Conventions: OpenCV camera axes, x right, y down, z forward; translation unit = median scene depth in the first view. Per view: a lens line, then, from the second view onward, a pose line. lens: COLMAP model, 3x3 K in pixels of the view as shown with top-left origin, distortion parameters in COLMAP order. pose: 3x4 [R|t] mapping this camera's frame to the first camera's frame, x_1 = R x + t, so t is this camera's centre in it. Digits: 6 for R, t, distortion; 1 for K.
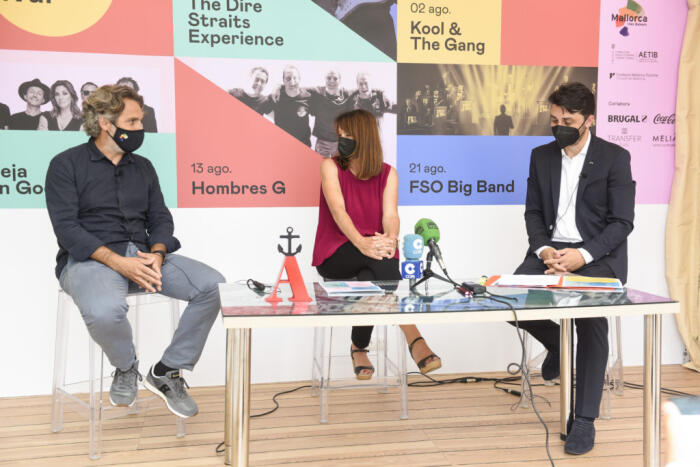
lens RADIAL K [[804.9, 0, 349.9], [0, 804.9, 233.0], [0, 0, 1]] dist [0.004061, 0.000000]
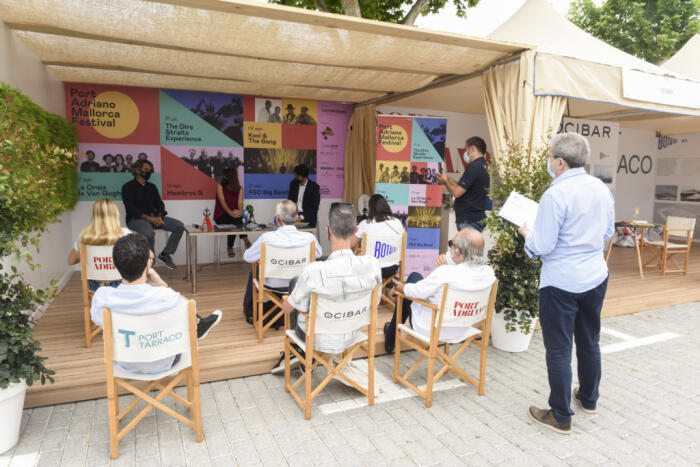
lens RADIAL K [[493.5, 0, 353.1], [0, 493.5, 234.0], [0, 0, 1]] dist [-0.033217, -0.002422]
pose [[0.972769, -0.014479, 0.231323, 0.030319], [0.002202, 0.998579, 0.053243, -0.003609], [-0.231765, -0.051284, 0.971419, -0.786049]]
